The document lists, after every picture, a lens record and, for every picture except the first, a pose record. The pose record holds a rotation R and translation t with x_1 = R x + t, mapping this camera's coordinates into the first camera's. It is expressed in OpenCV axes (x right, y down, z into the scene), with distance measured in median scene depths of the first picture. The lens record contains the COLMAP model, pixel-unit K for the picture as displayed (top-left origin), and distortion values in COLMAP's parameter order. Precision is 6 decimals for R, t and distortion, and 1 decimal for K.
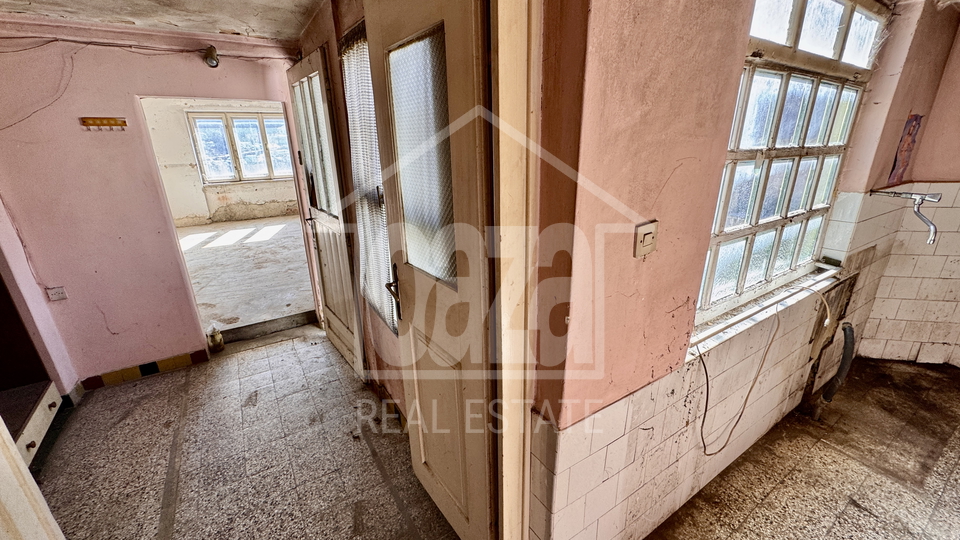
lens RADIAL K [[384.1, 0, 480.5], [0, 384.1, 267.7], [0, 0, 1]] dist [-0.003488, -0.000078]
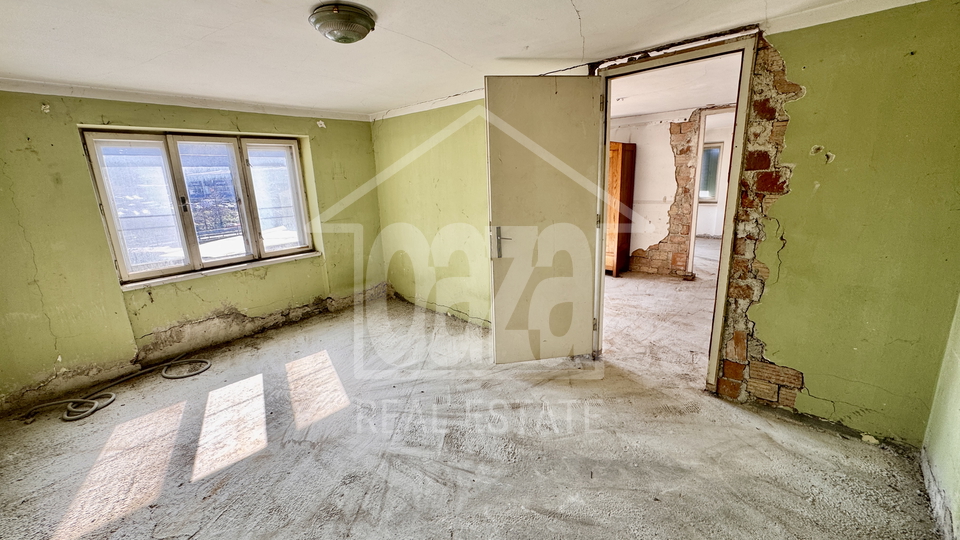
lens RADIAL K [[384.1, 0, 474.6], [0, 384.1, 269.0], [0, 0, 1]] dist [-0.003488, -0.000078]
pose [[0.964061, -0.083085, 0.252356, -2.398374], [0.108378, 0.990206, -0.088017, -0.185459], [-0.242571, 0.112204, 0.963623, 0.629718]]
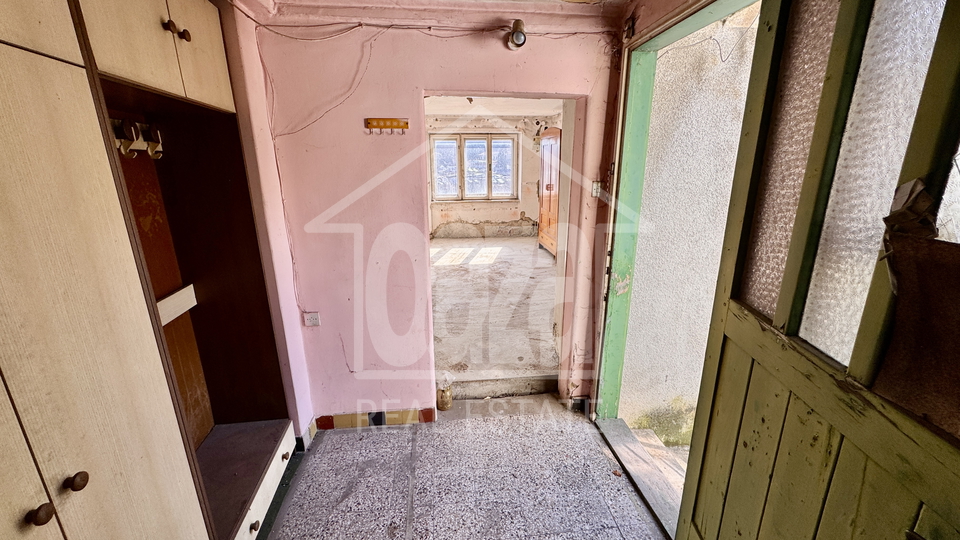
lens RADIAL K [[384.1, 0, 479.7], [0, 384.1, 267.8], [0, 0, 1]] dist [-0.003488, -0.000078]
pose [[0.897560, 0.124097, -0.423067, -0.402536], [-0.150510, 0.988169, -0.029459, -0.078341], [0.414407, 0.090117, 0.905619, 0.350907]]
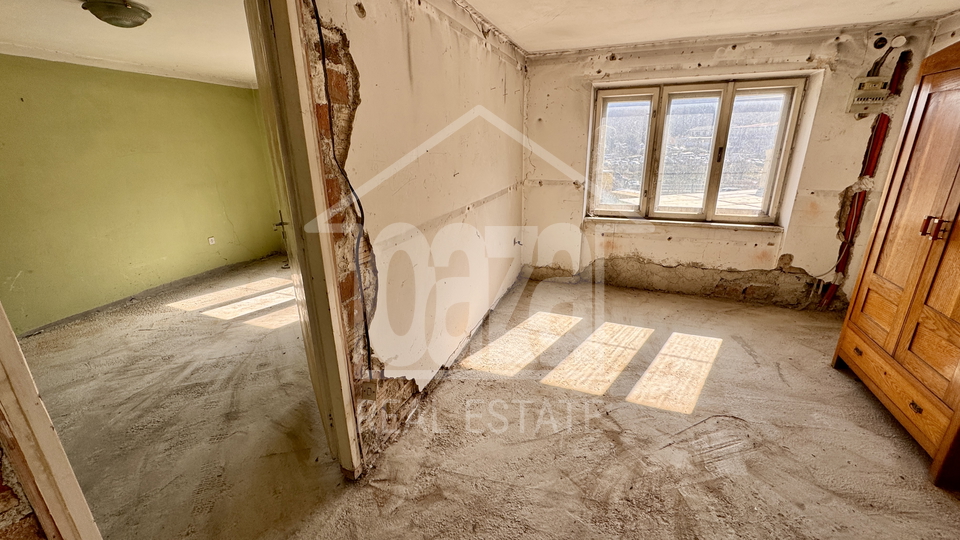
lens RADIAL K [[384.1, 0, 478.3], [0, 384.1, 269.4], [0, 0, 1]] dist [-0.003488, -0.000078]
pose [[0.591955, 0.259907, -0.762914, -1.047288], [-0.258717, 0.957760, 0.125545, -0.503770], [0.763318, 0.123062, 0.634193, 1.524607]]
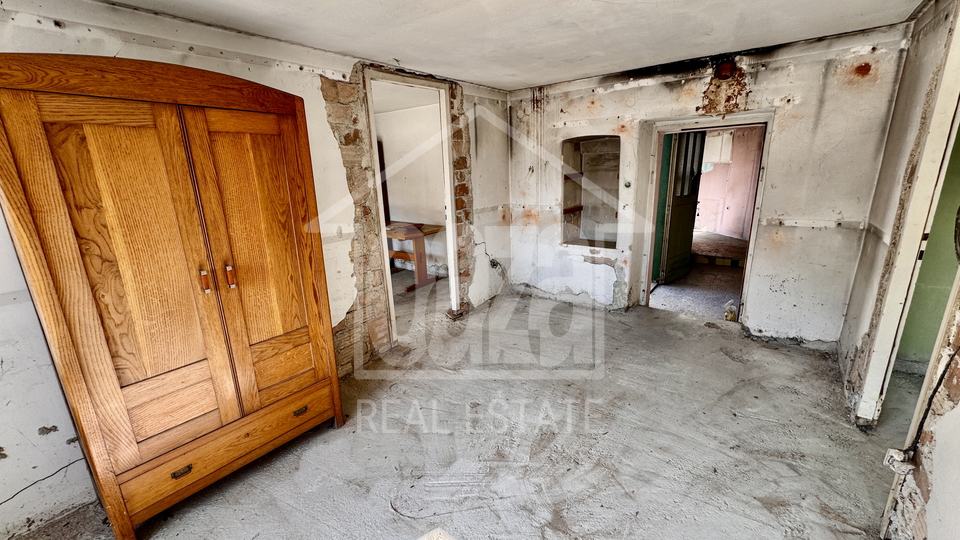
lens RADIAL K [[384.1, 0, 480.9], [0, 384.1, 267.0], [0, 0, 1]] dist [-0.003488, -0.000078]
pose [[-0.340920, -0.210819, 0.916149, -1.922317], [0.343783, 0.879073, 0.330217, -0.810365], [-0.874978, 0.427534, -0.227217, 2.426945]]
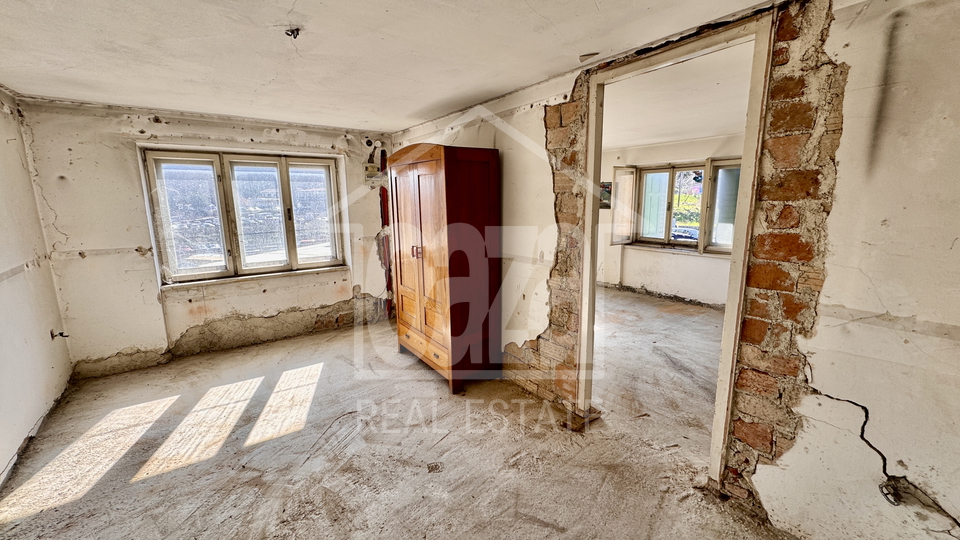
lens RADIAL K [[384.1, 0, 482.9], [0, 384.1, 267.6], [0, 0, 1]] dist [-0.003488, -0.000078]
pose [[0.998288, -0.000963, 0.058480, -0.957082], [0.010059, 0.987792, -0.155455, -0.460310], [-0.057616, 0.155777, 0.986110, 1.373662]]
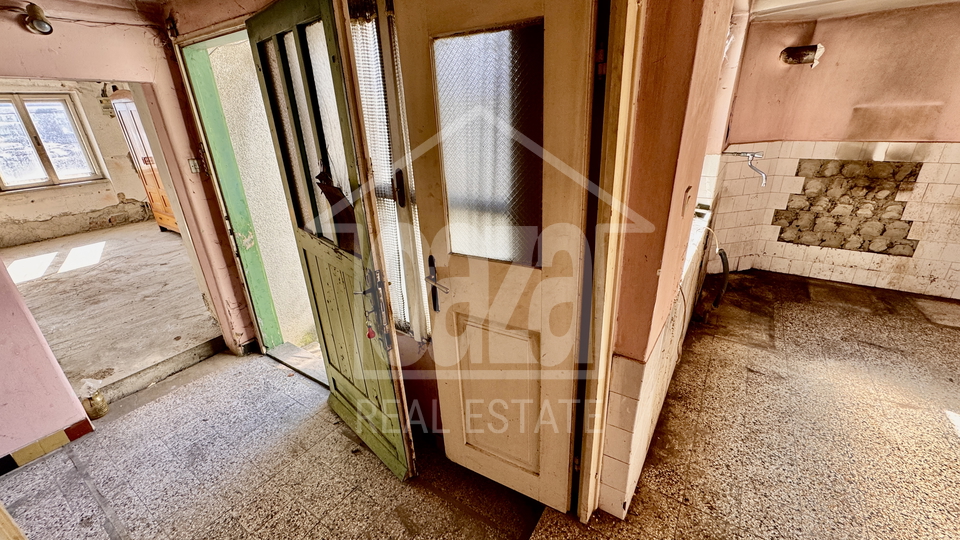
lens RADIAL K [[384.1, 0, 480.9], [0, 384.1, 267.8], [0, 0, 1]] dist [-0.003488, -0.000078]
pose [[0.915863, -0.168735, 0.364313, -0.280421], [0.150386, 0.985515, 0.078389, -0.023940], [-0.372263, -0.017006, 0.927972, 0.022211]]
